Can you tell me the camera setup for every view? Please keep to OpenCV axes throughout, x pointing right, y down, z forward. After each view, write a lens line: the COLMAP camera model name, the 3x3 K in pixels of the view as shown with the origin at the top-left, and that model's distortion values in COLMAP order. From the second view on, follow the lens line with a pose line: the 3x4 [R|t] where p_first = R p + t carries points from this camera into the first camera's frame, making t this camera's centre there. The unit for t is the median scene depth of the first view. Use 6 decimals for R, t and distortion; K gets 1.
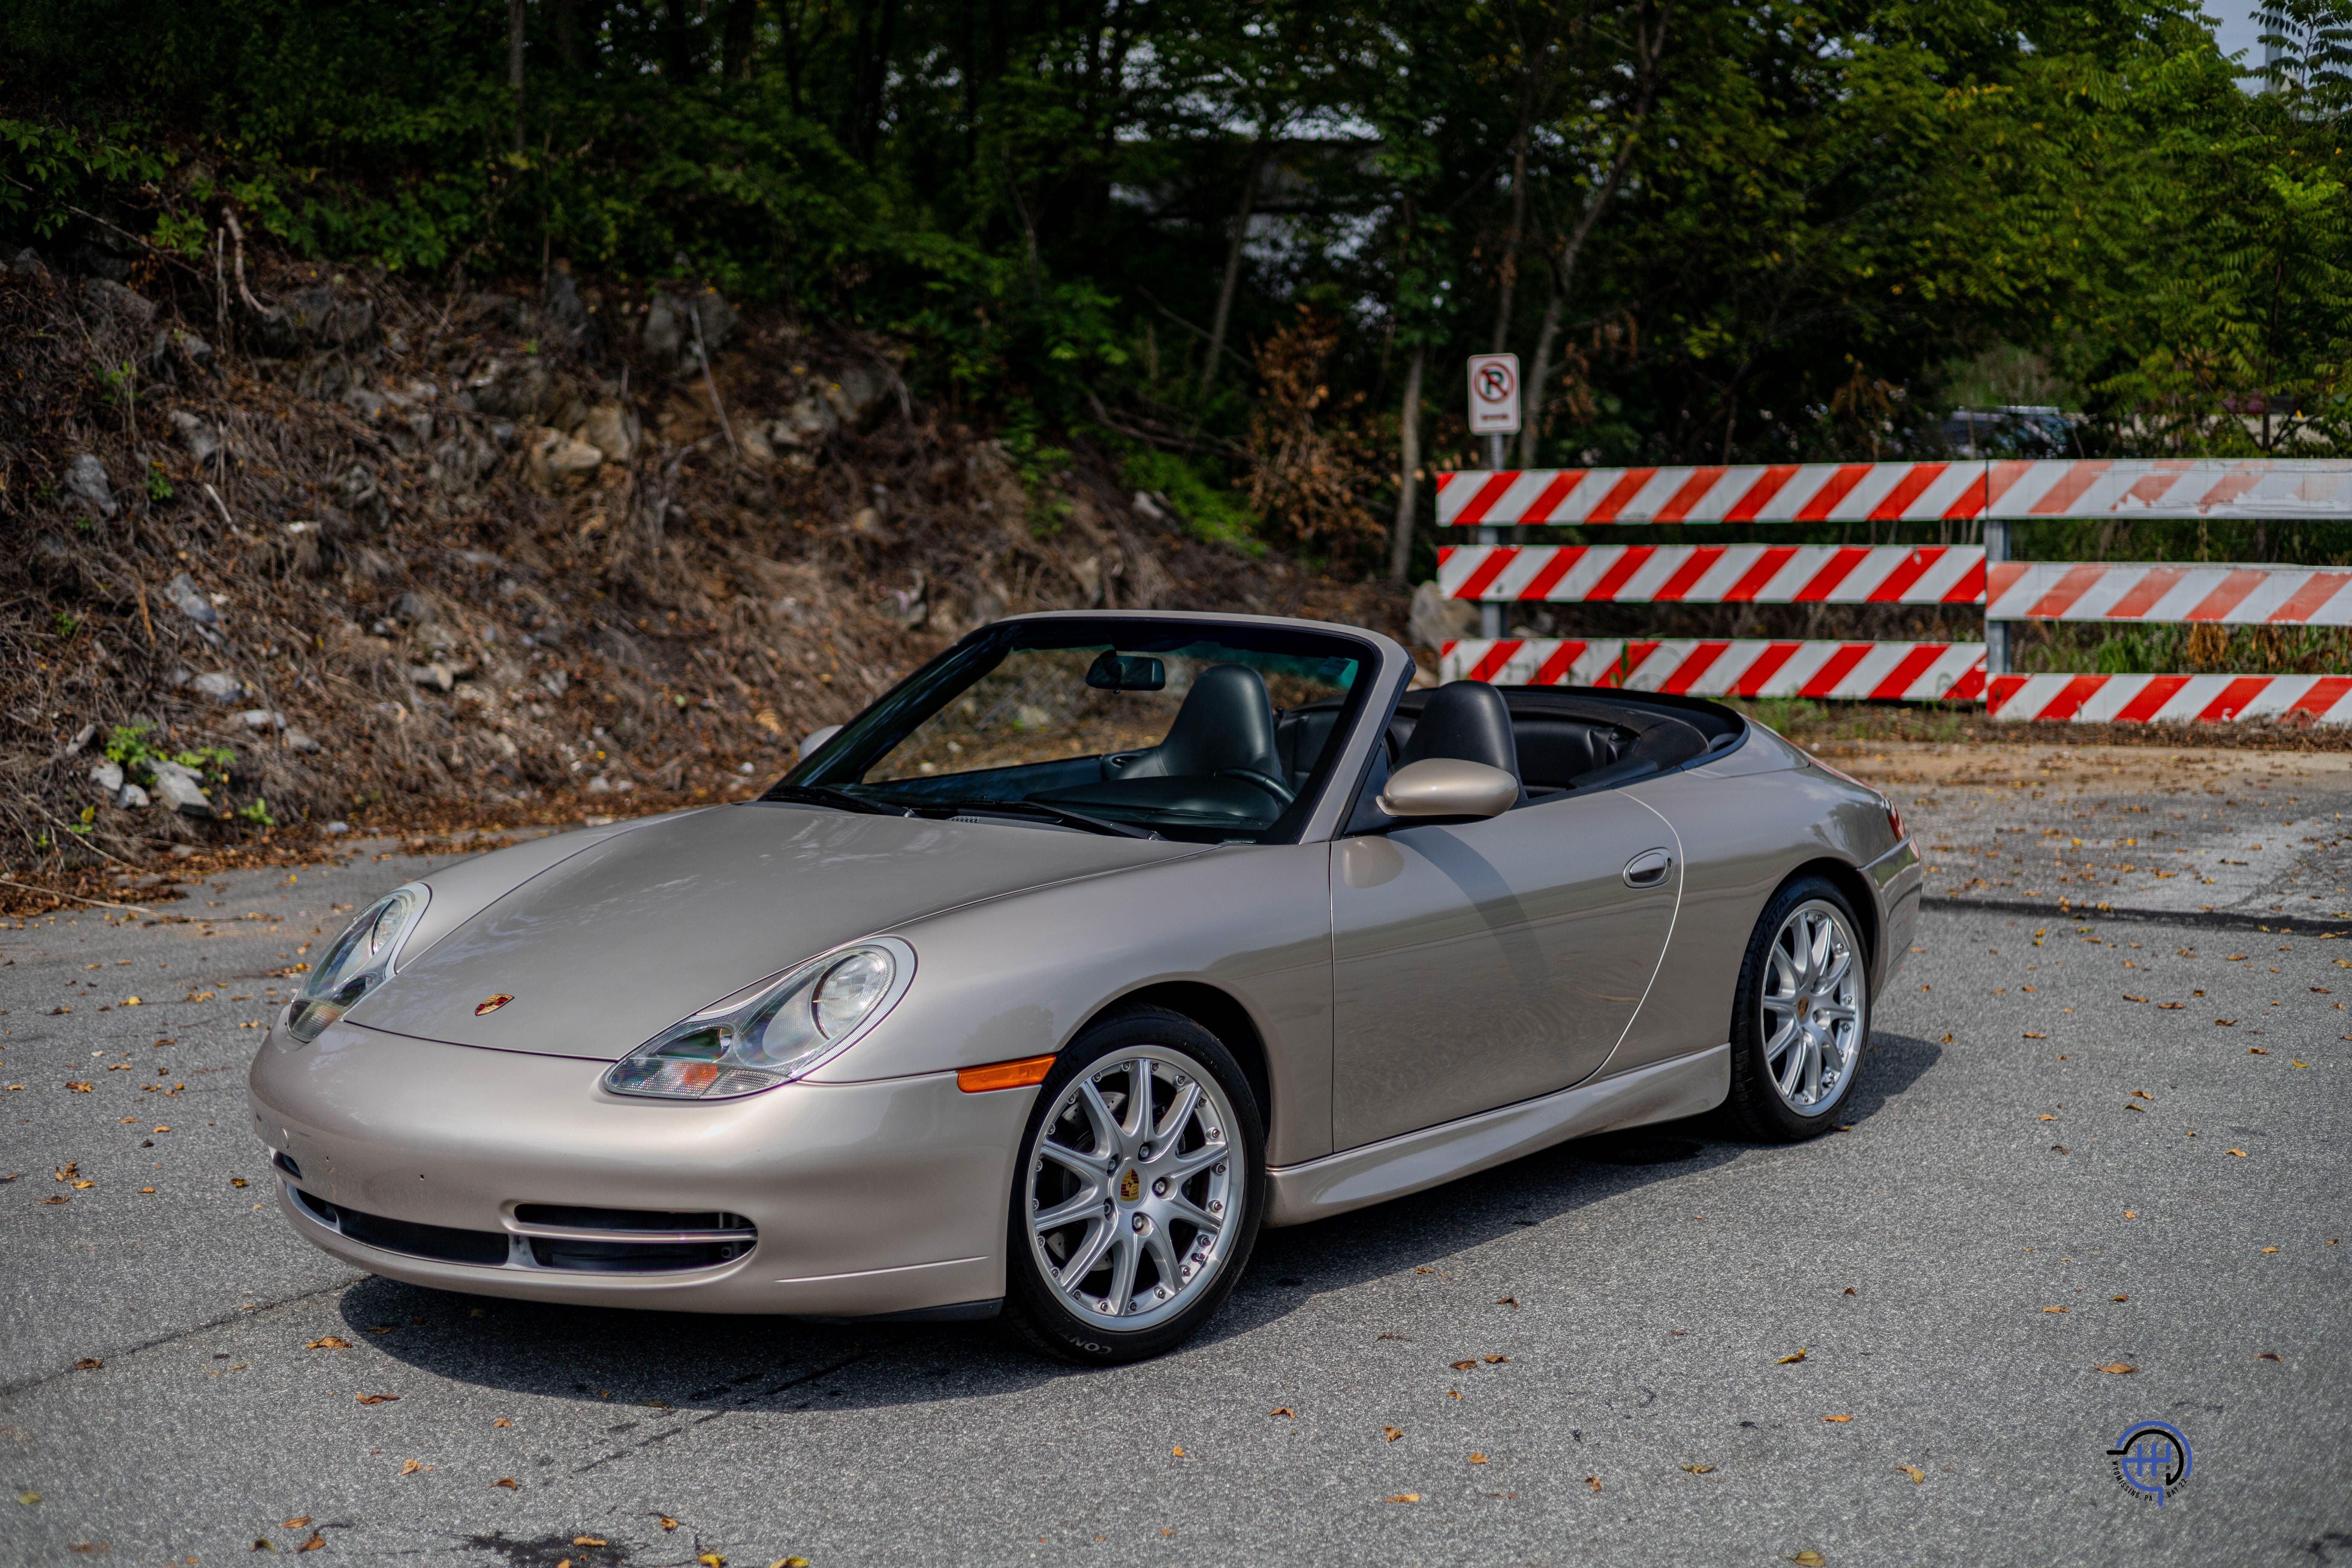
lens RADIAL K [[3302.9, 0, 1182.0], [0, 3302.9, 785.0], [0, 0, 1]] dist [0.026293, 0.000000]
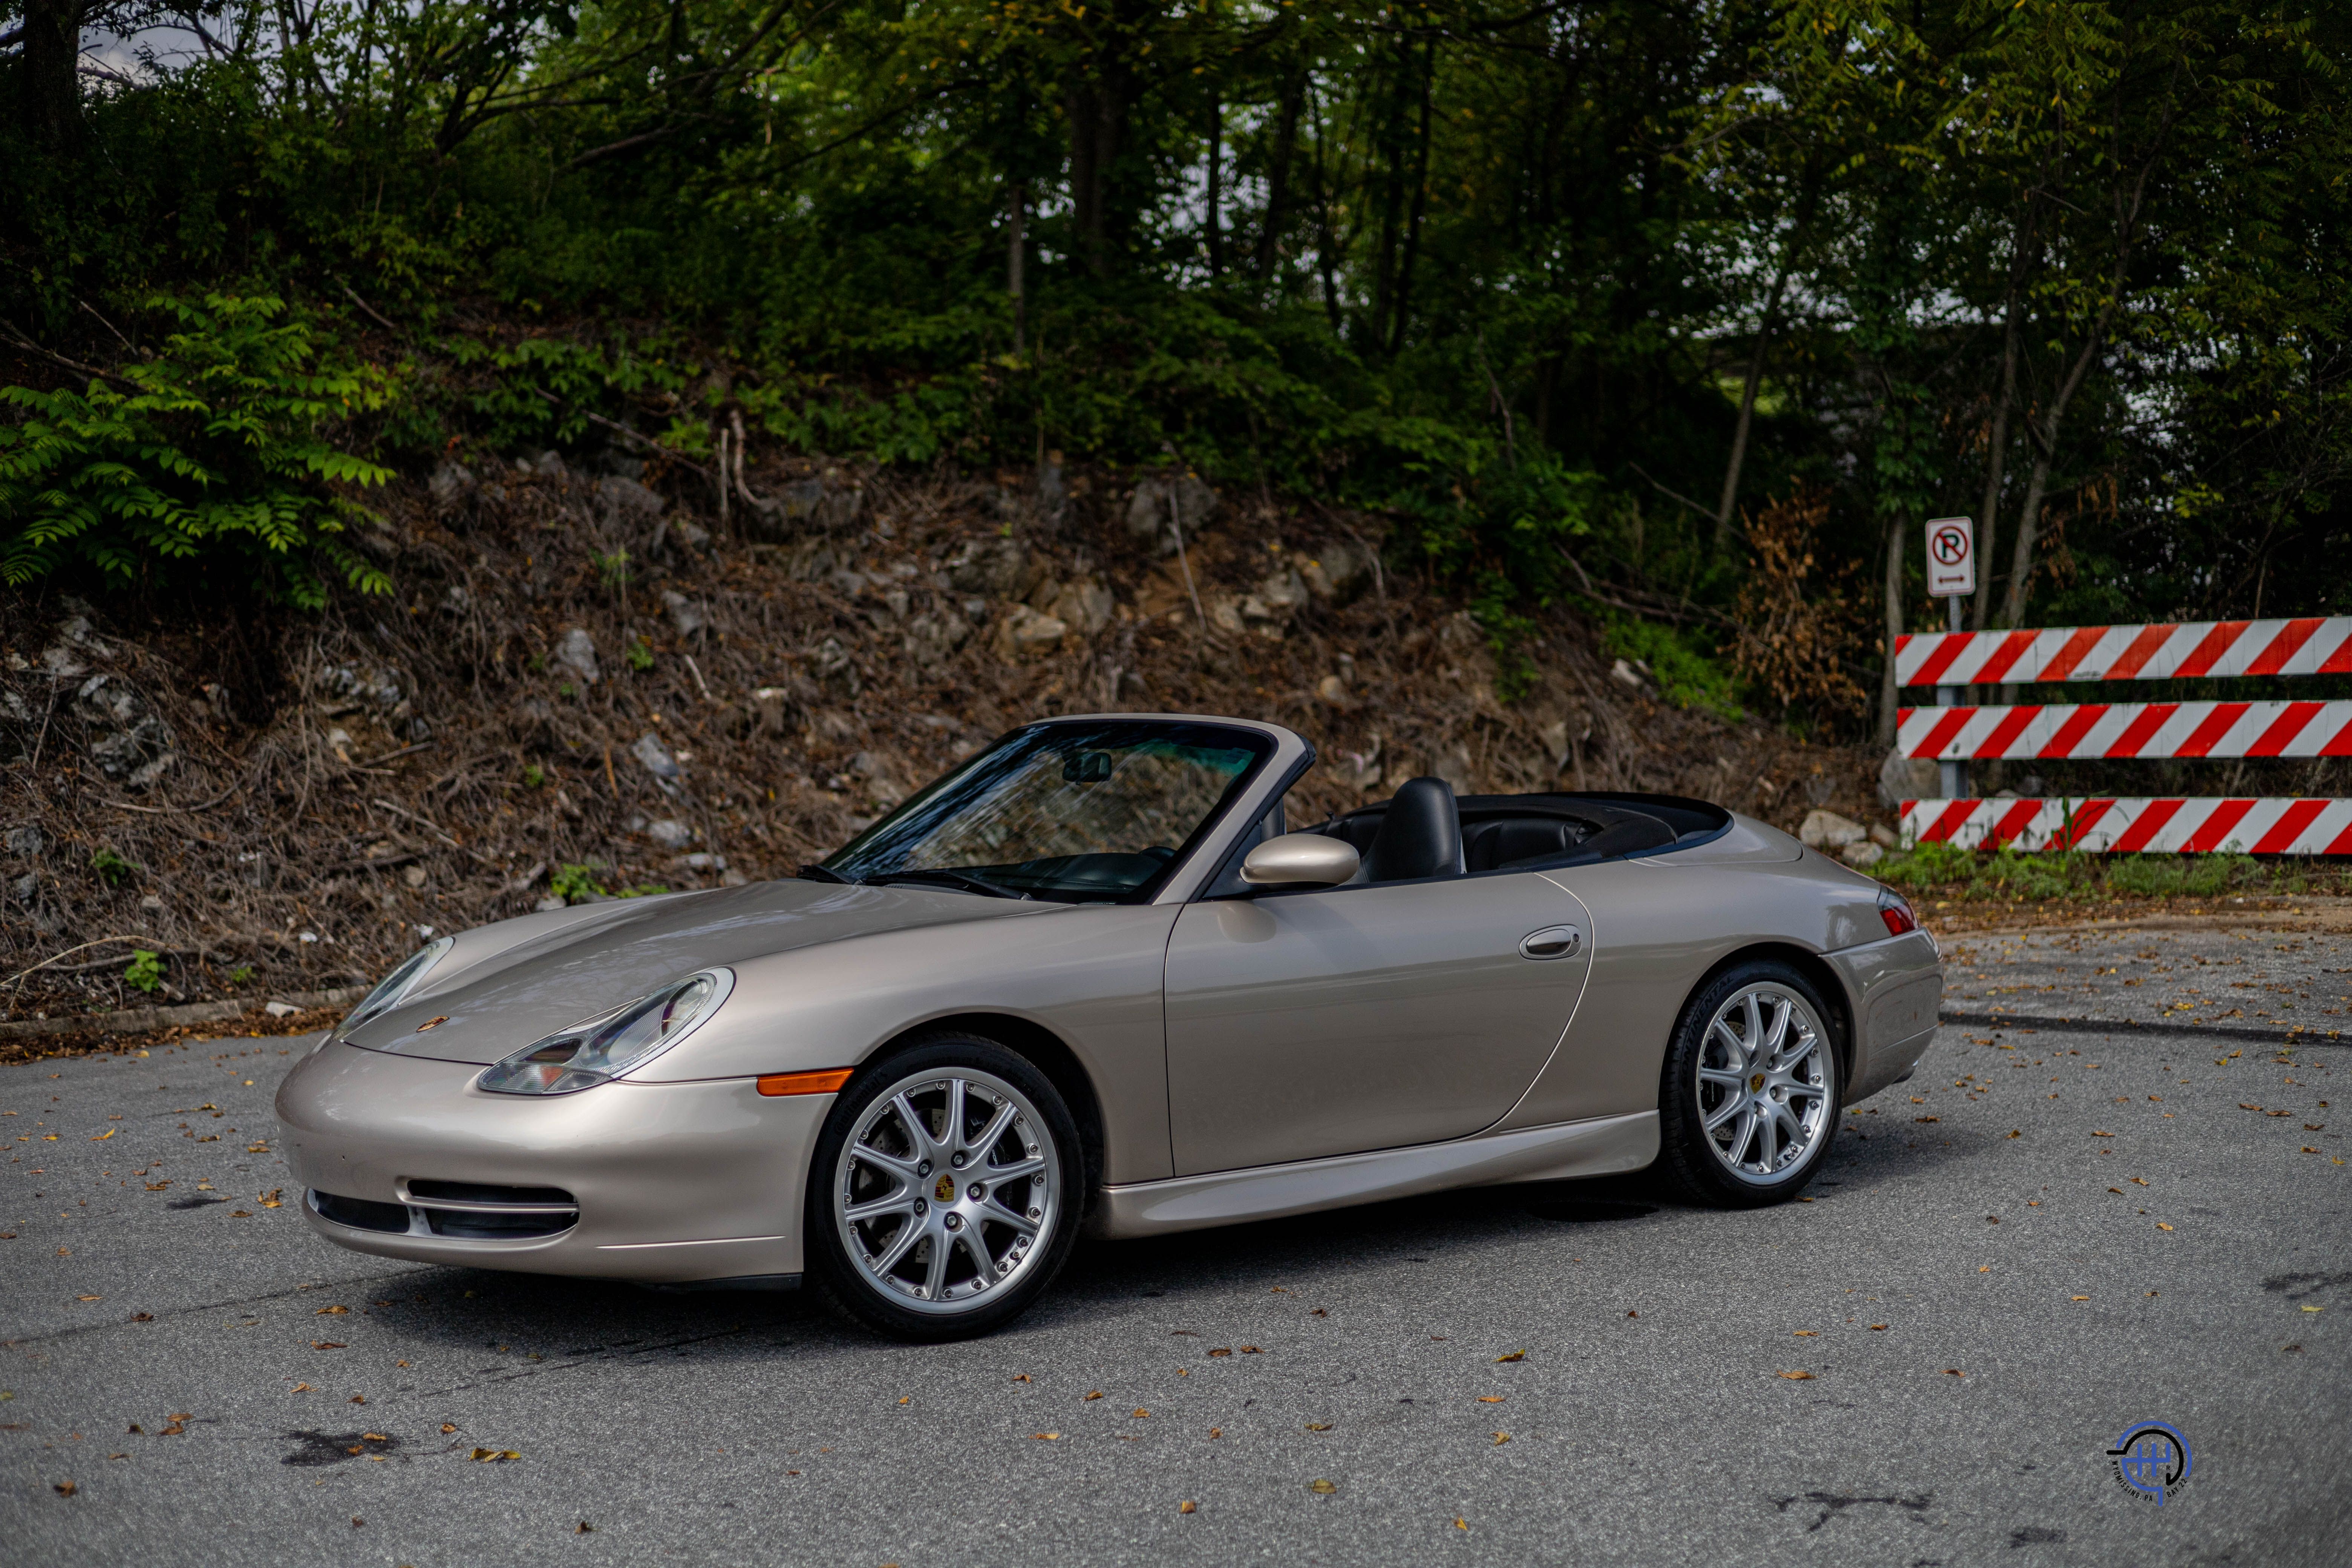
lens RADIAL K [[3302.9, 0, 1176.5], [0, 3302.9, 790.6], [0, 0, 1]] dist [0.026293, 0.000000]
pose [[0.972965, -0.004574, -0.230907, 0.112153], [-0.009049, 0.998281, -0.057902, 0.016191], [0.230775, 0.058426, 0.971251, -0.039900]]
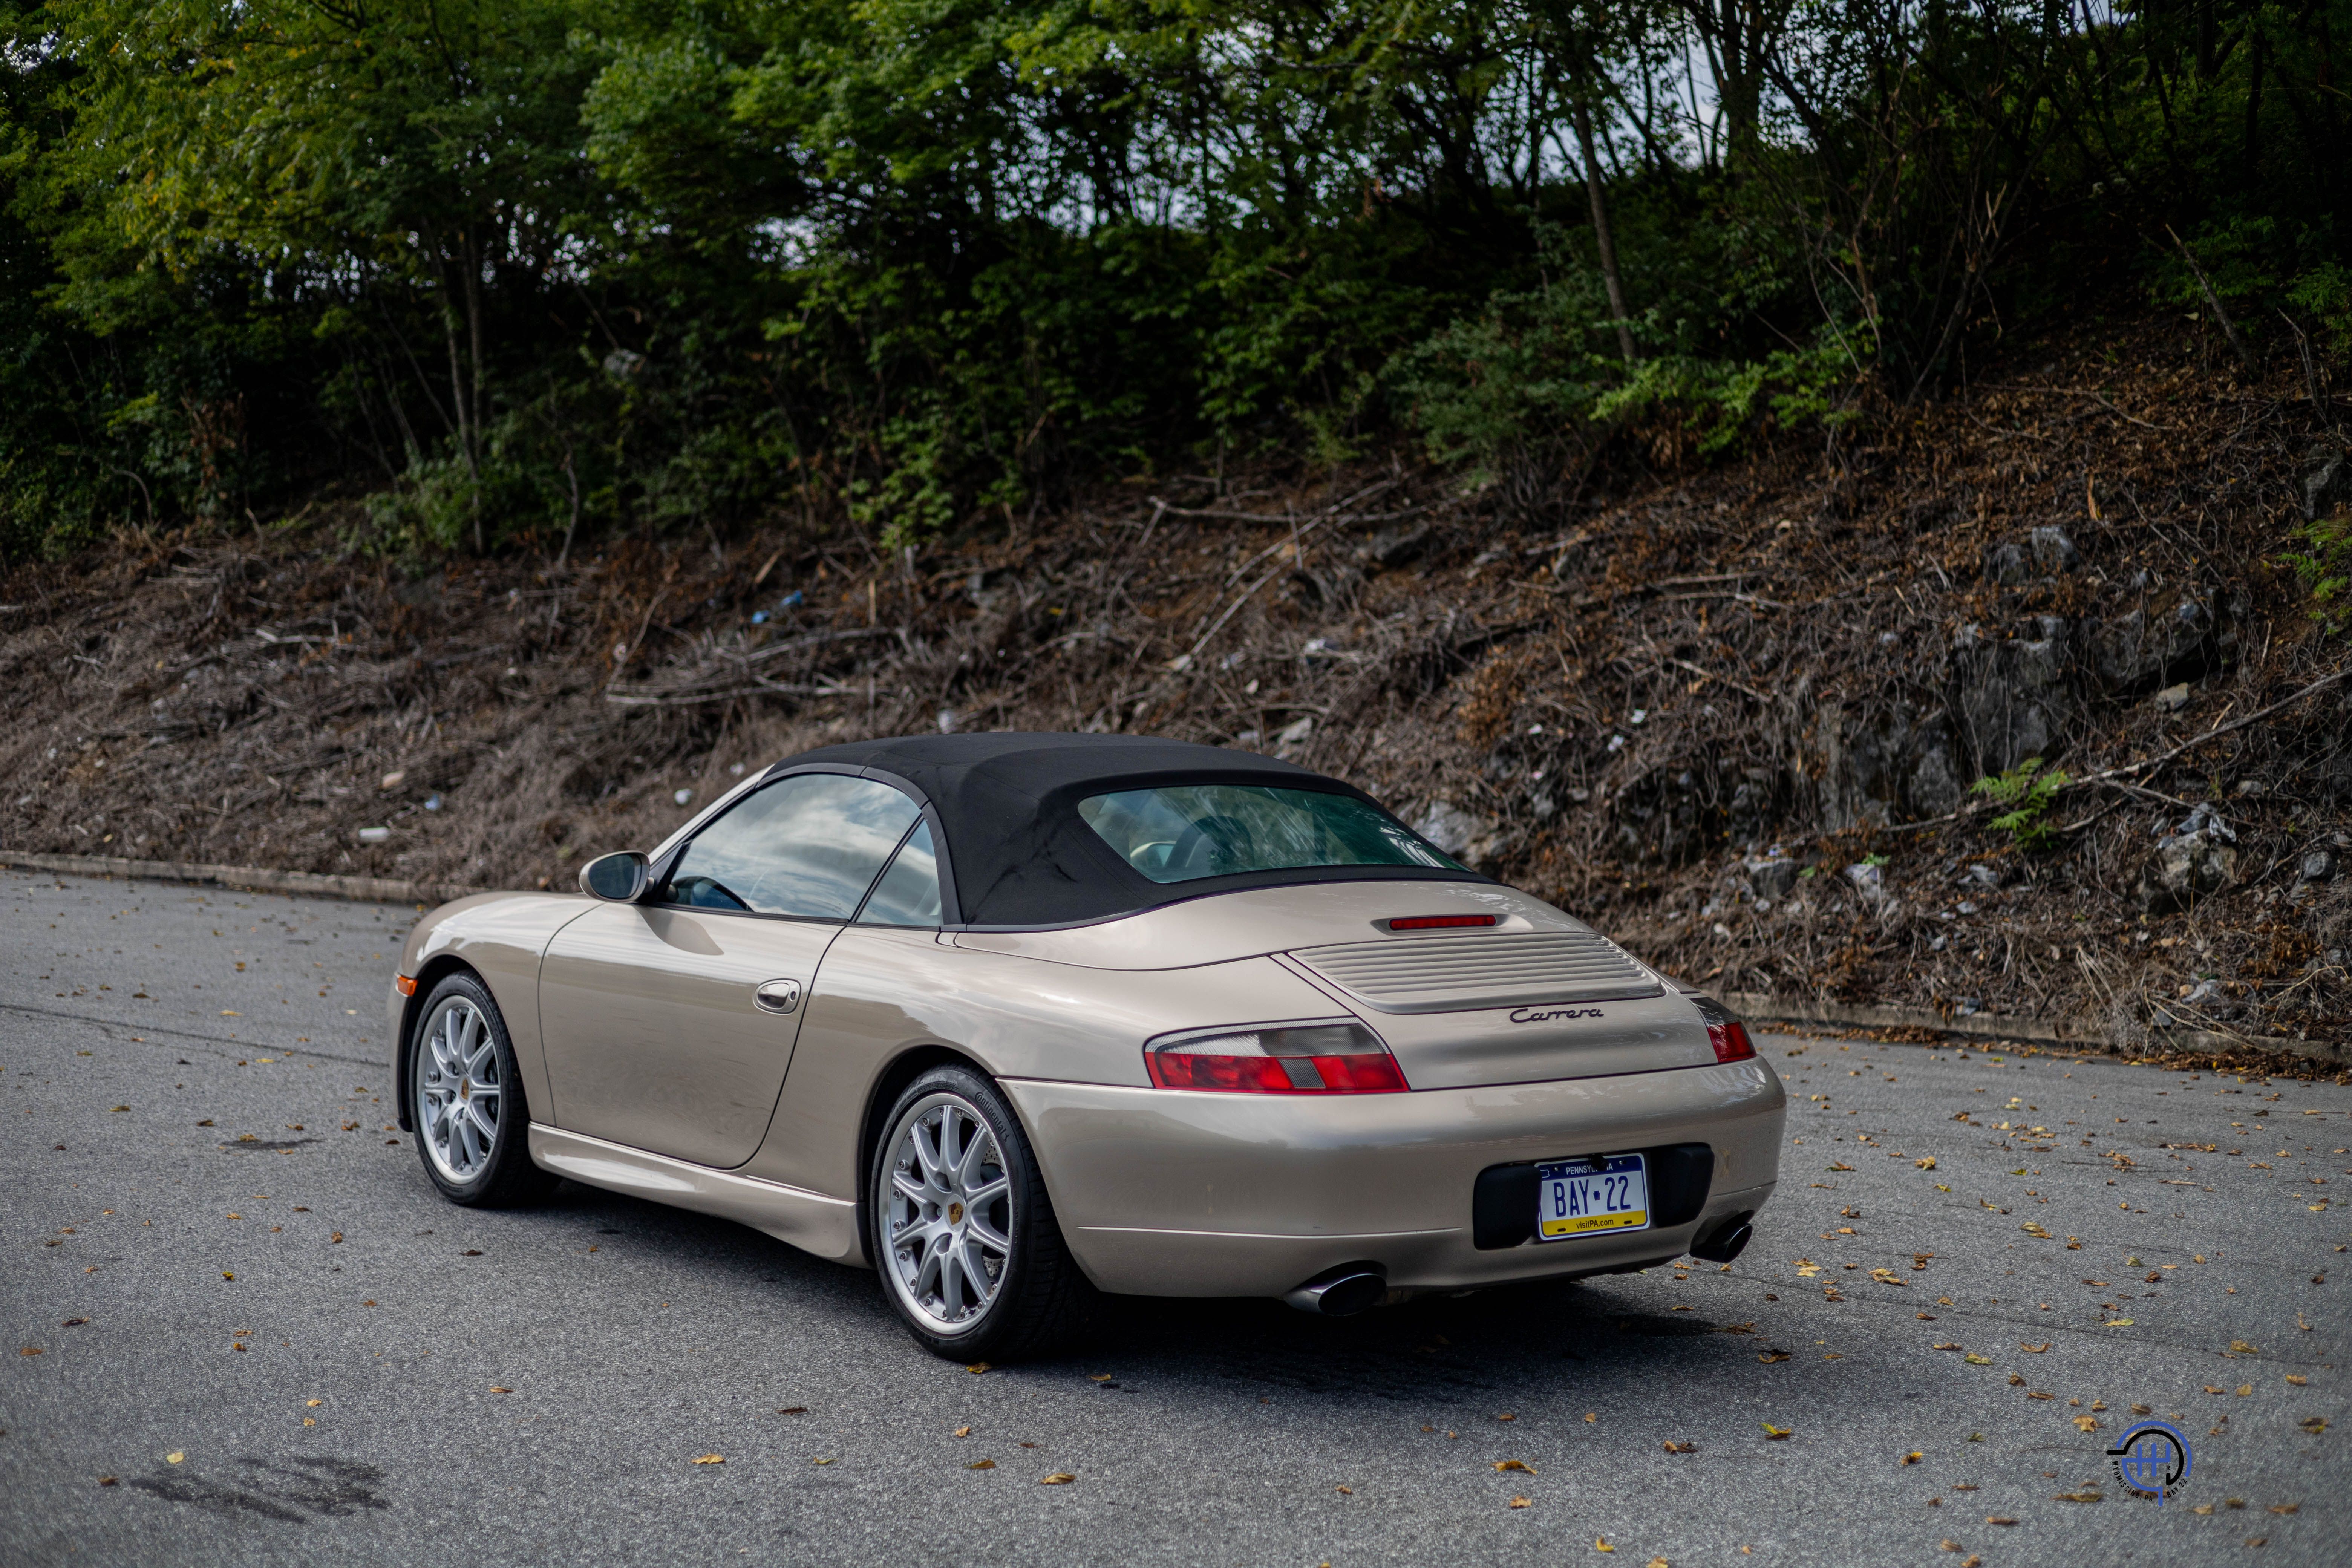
lens RADIAL K [[3302.9, 0, 1177.8], [0, 3302.9, 789.5], [0, 0, 1]] dist [0.026293, 0.000000]
pose [[-0.231747, 0.038795, -0.972002, 0.467832], [-0.107322, 0.992085, 0.065184, -0.050665], [0.966838, 0.119423, -0.225749, 0.555600]]
